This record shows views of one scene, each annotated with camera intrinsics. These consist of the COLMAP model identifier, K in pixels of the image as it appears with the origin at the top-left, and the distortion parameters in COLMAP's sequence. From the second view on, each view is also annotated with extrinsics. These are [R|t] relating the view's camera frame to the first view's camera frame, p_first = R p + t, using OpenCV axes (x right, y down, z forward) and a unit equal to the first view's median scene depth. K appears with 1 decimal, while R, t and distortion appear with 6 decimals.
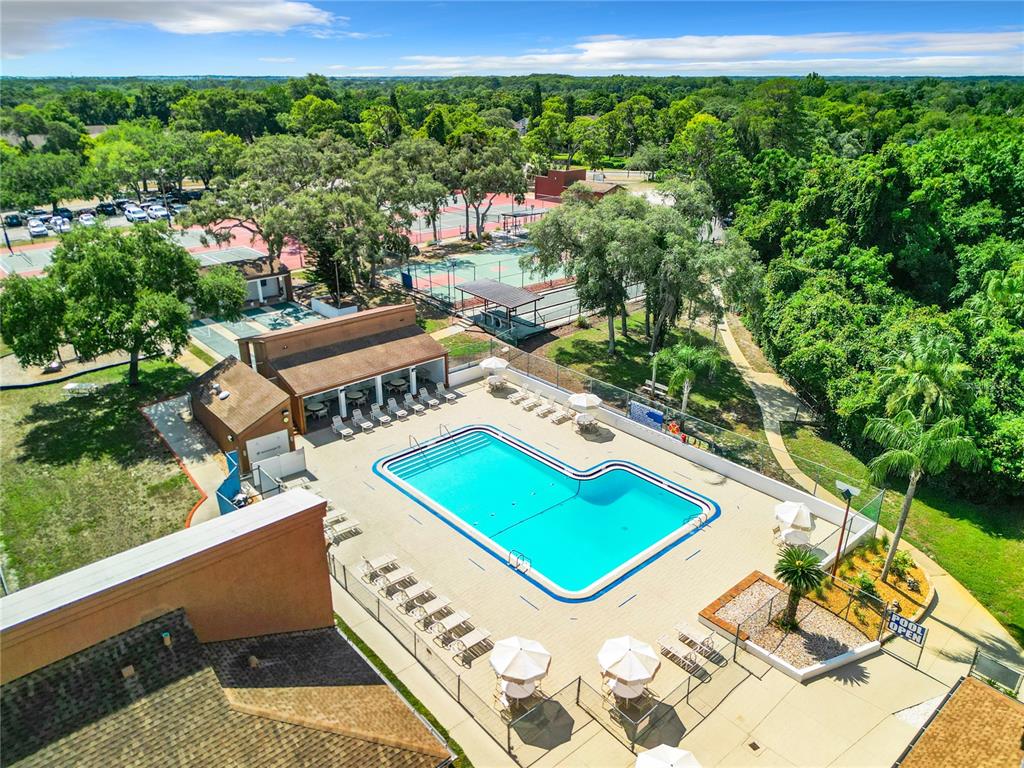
lens RADIAL K [[757.8, 0, 516.2], [0, 757.8, 380.9], [0, 0, 1]] dist [0.048490, -0.019289]
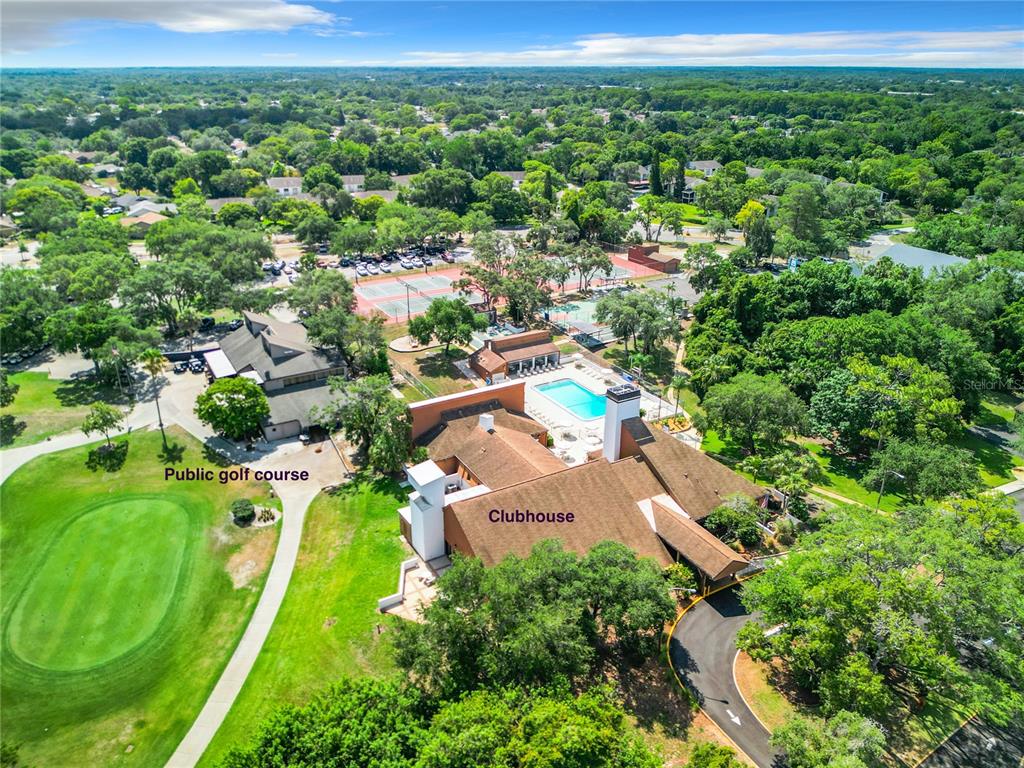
lens RADIAL K [[757.8, 0, 512.6], [0, 757.8, 387.9], [0, 0, 1]] dist [0.048490, -0.019289]
pose [[0.980987, 0.079570, -0.177013, 0.210365], [-0.076579, 0.996782, 0.023675, 0.039881], [0.178327, -0.009670, 0.983924, -1.517326]]
